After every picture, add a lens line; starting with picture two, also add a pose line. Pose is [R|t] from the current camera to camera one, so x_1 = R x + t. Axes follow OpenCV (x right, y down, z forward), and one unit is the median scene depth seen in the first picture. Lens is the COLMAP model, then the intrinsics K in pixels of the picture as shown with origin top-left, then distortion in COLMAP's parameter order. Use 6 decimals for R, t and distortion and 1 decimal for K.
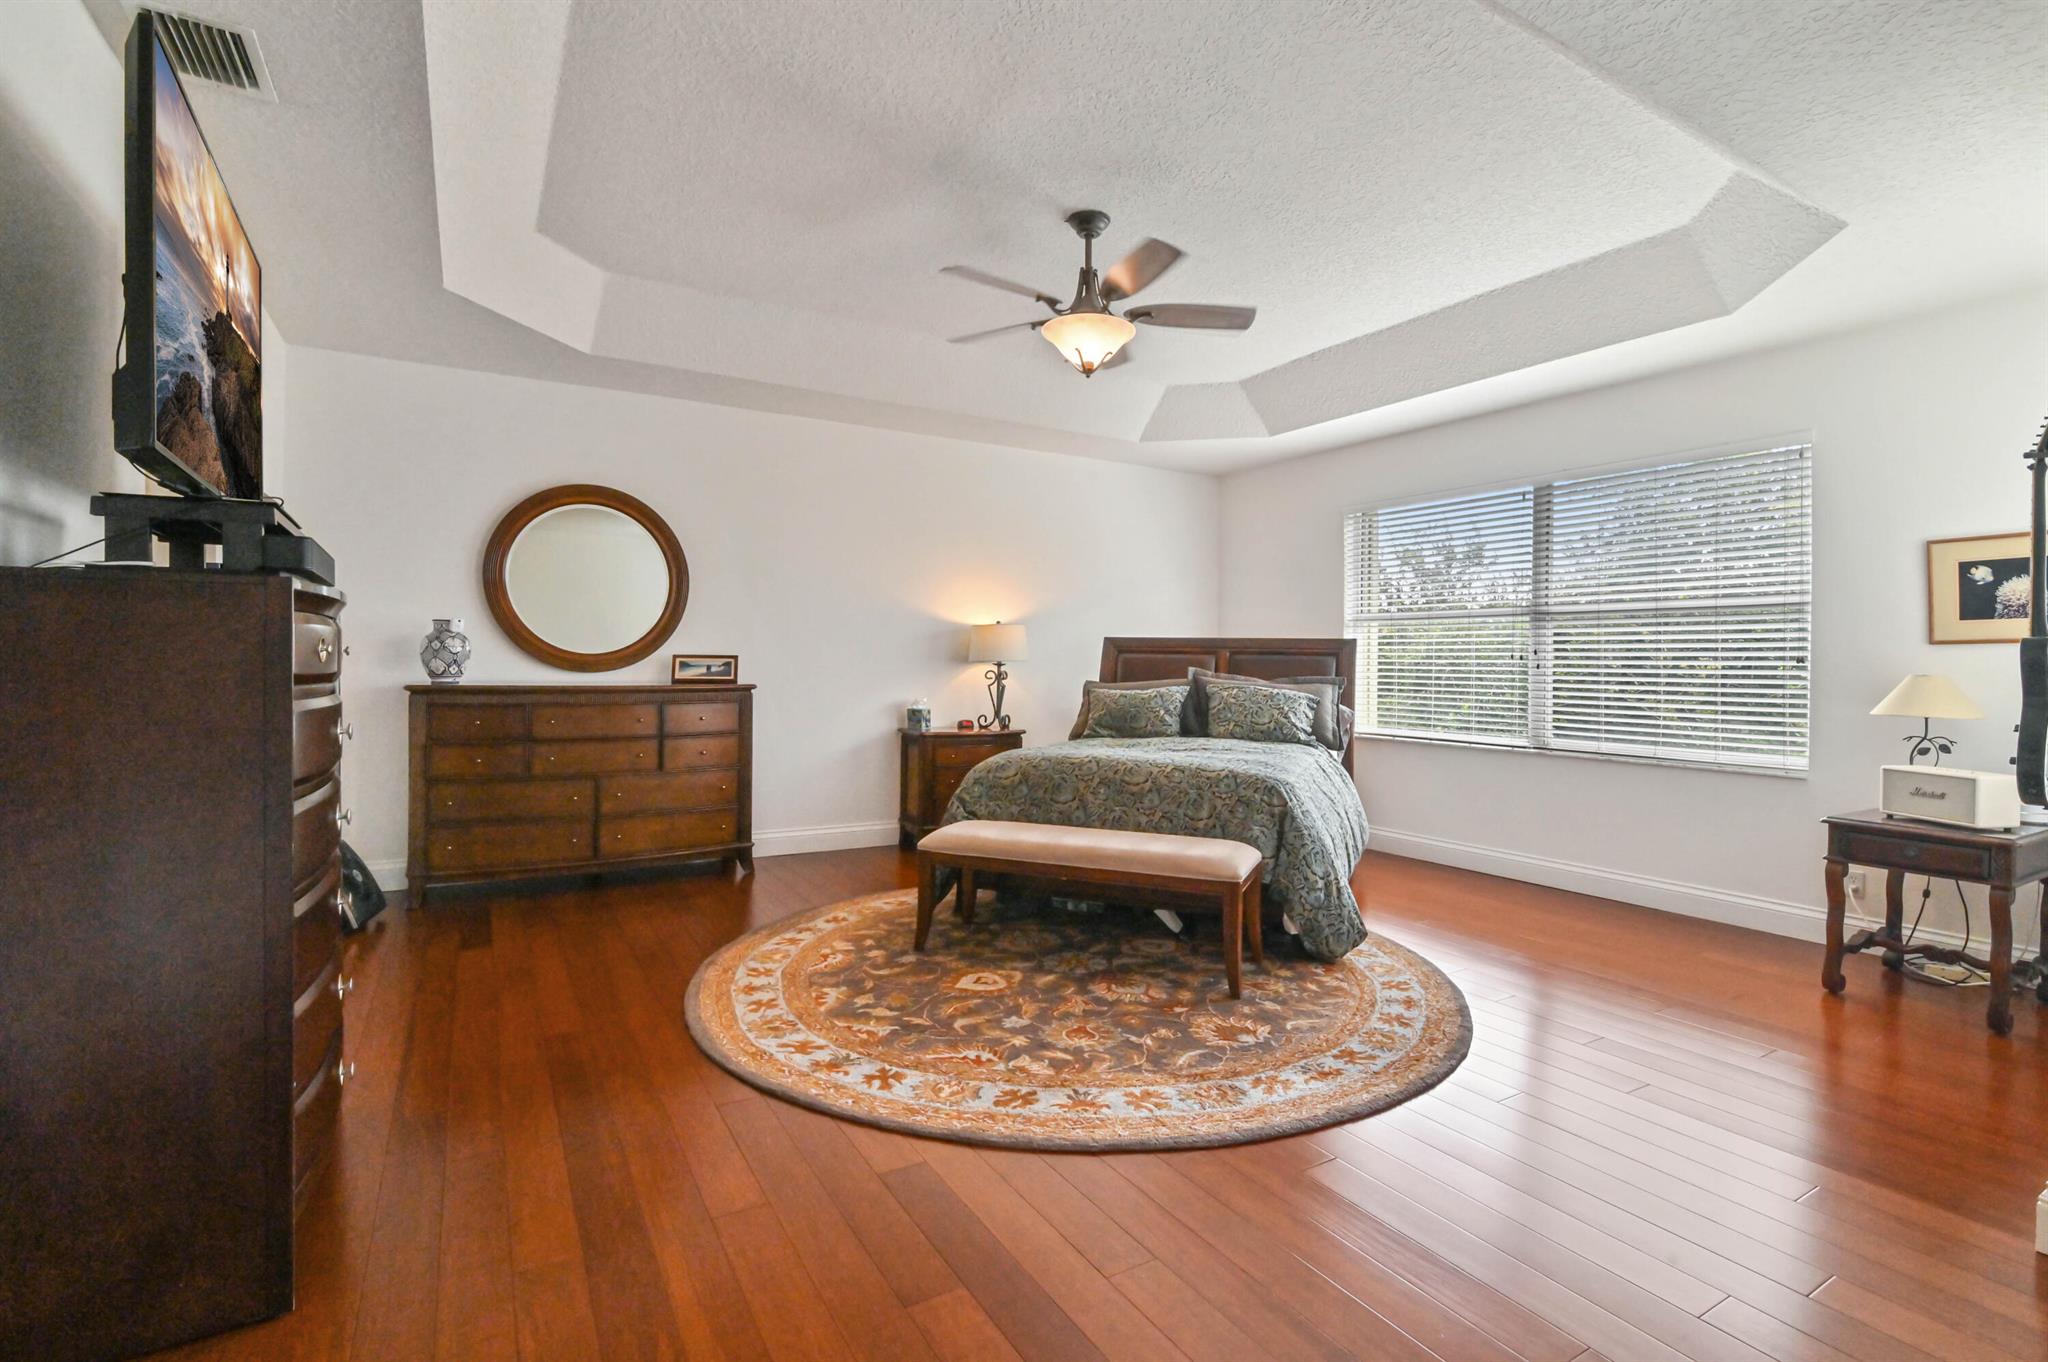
lens RADIAL K [[958.9, 0, 1078.7], [0, 958.9, 666.6], [0, 0, 1]] dist [-0.020170, 0.000368]
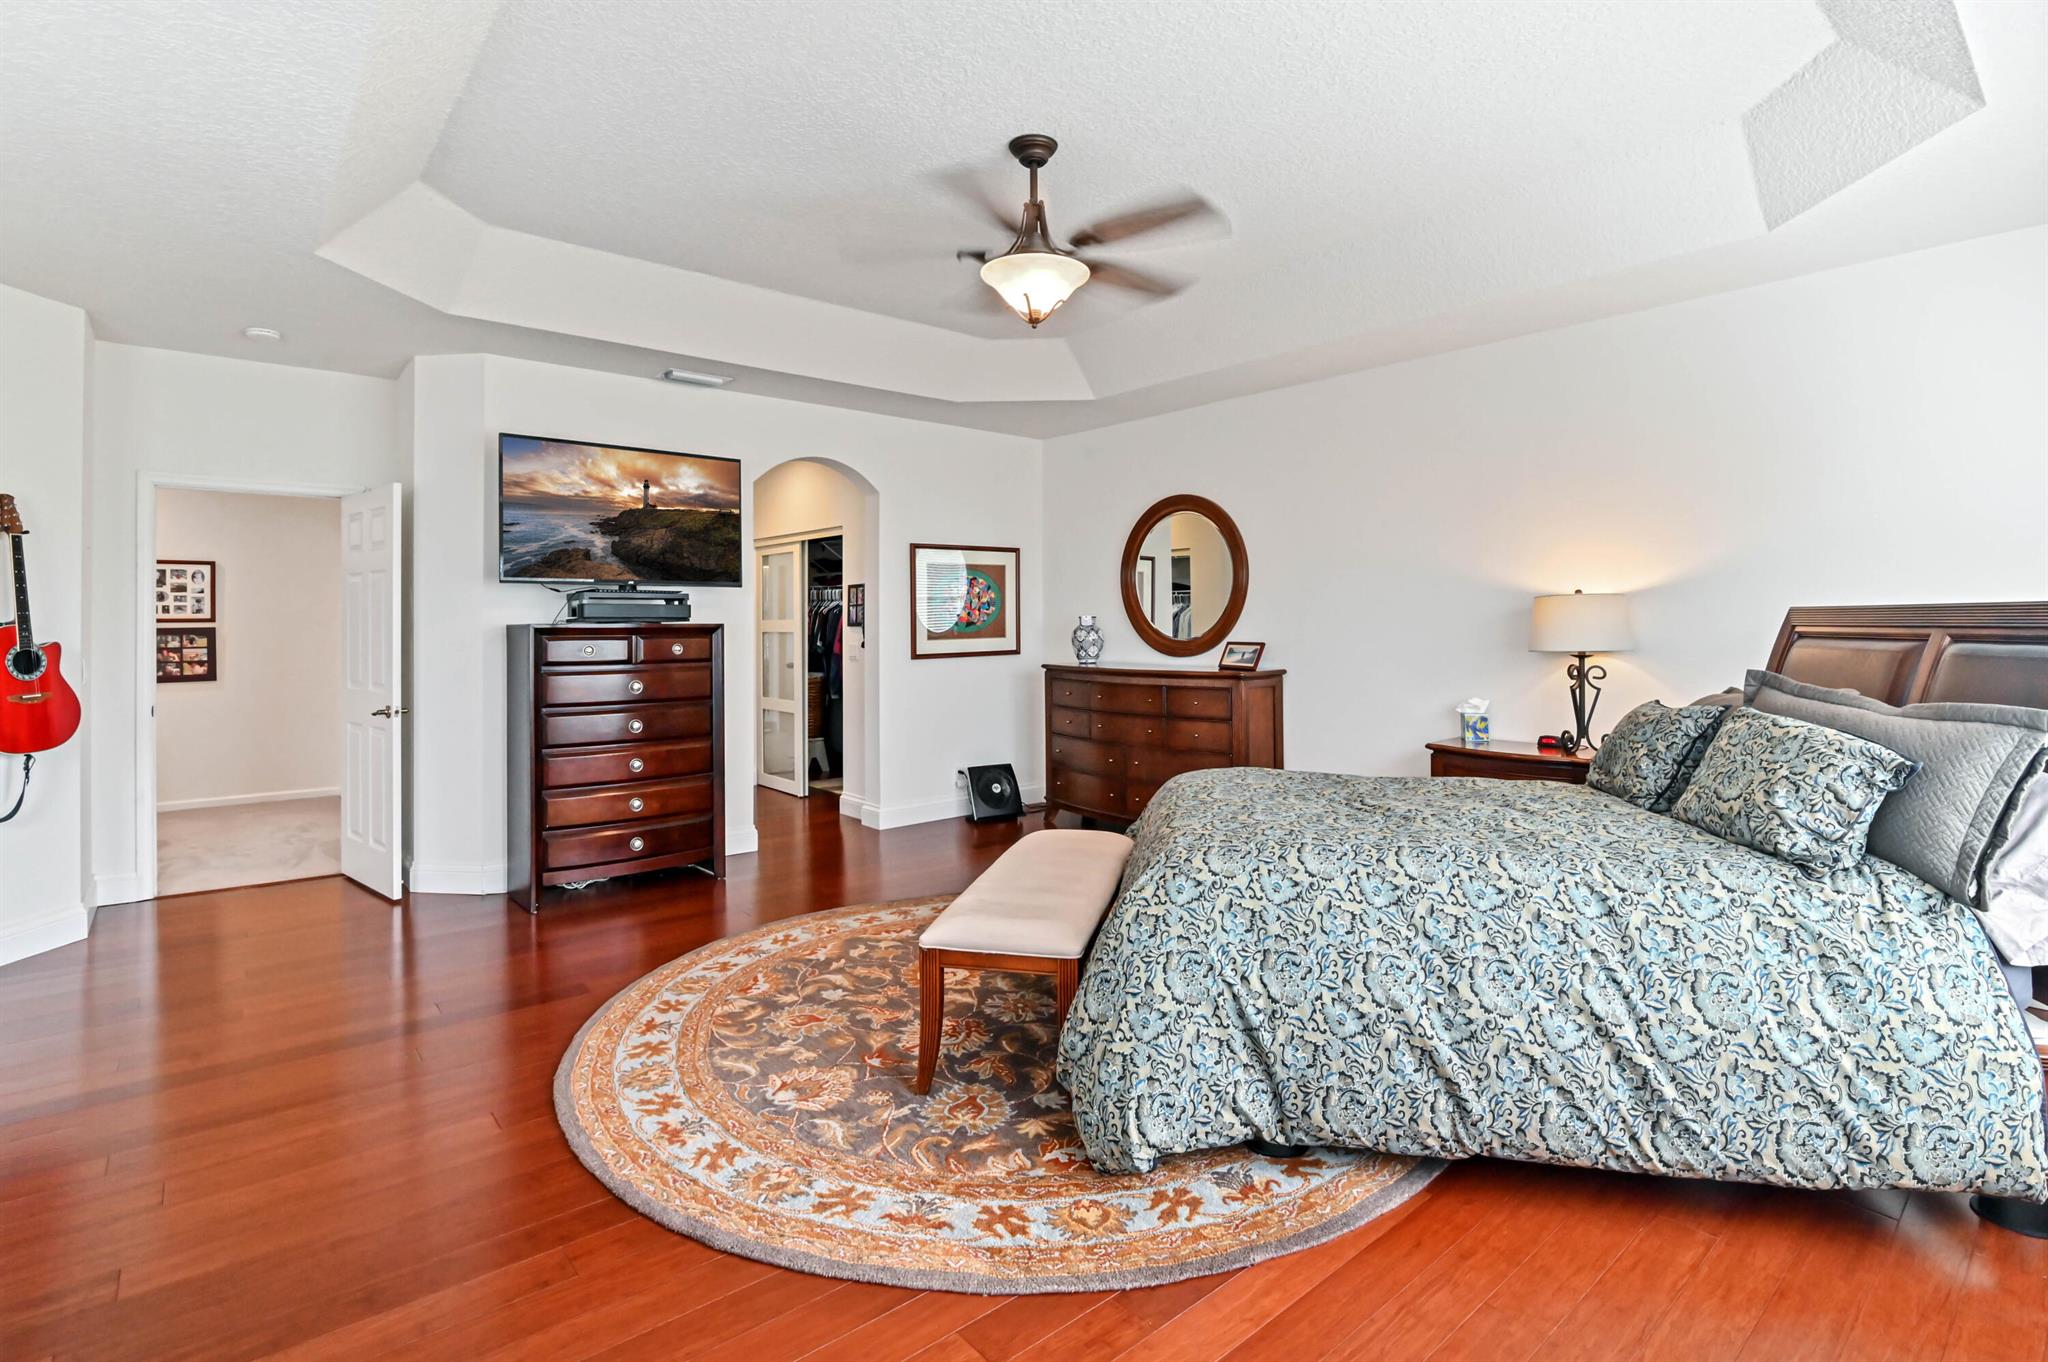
lens RADIAL K [[958.9, 0, 964.8], [0, 958.9, 611.1], [0, 0, 1]] dist [-0.020170, 0.000368]
pose [[0.122868, -0.026438, -0.992071, 1.034753], [0.003882, 0.999650, -0.026159, -0.035412], [0.992415, -0.000637, 0.122928, 1.006486]]
